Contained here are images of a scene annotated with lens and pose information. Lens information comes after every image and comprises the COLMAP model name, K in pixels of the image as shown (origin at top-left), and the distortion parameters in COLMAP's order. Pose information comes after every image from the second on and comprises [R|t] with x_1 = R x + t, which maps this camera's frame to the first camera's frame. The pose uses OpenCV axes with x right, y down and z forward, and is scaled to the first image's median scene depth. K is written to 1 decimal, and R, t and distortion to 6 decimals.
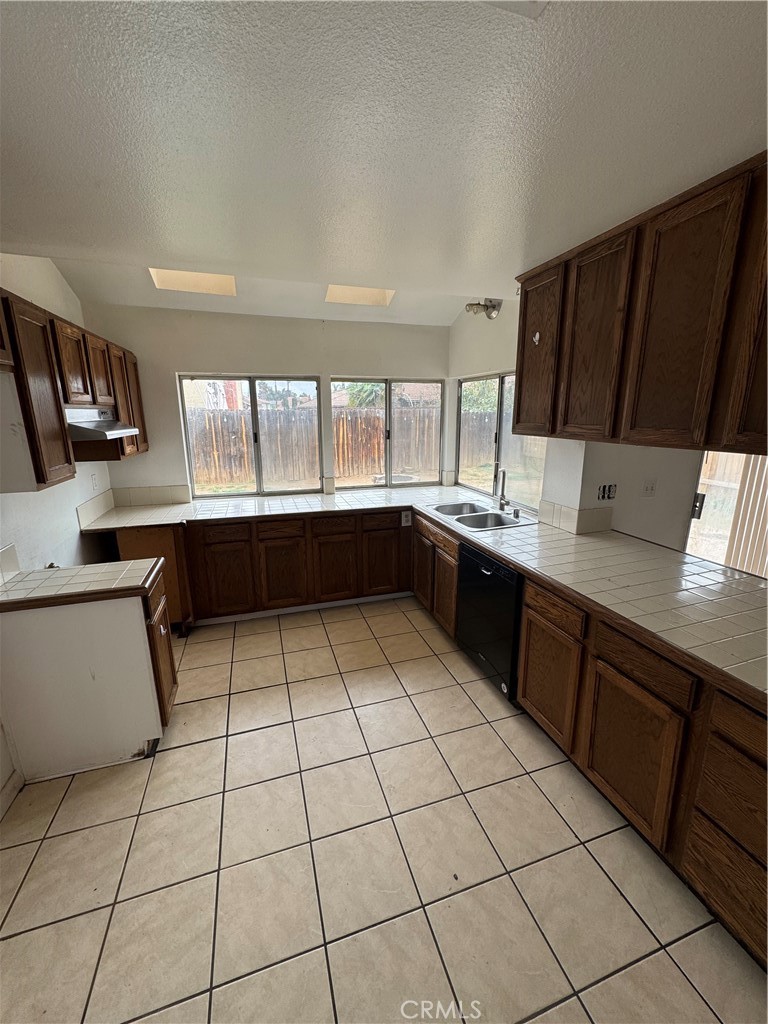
lens RADIAL K [[408.8, 0, 384.0], [0, 408.8, 512.0], [0, 0, 1]] dist [-0.012248, 0.004912]
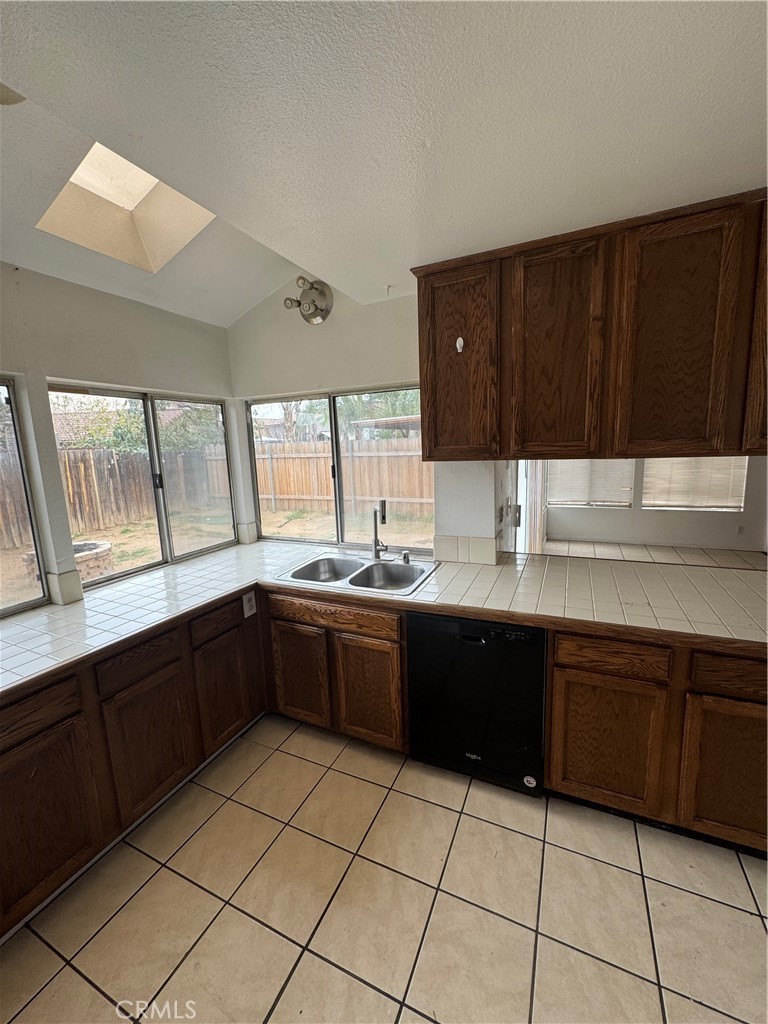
lens RADIAL K [[408.8, 0, 384.0], [0, 408.8, 512.0], [0, 0, 1]] dist [-0.012248, 0.004912]
pose [[0.675727, -0.140216, 0.723694, -0.270685], [0.207984, 0.978121, -0.004688, -0.086697], [-0.707203, 0.153685, 0.690105, 0.421300]]
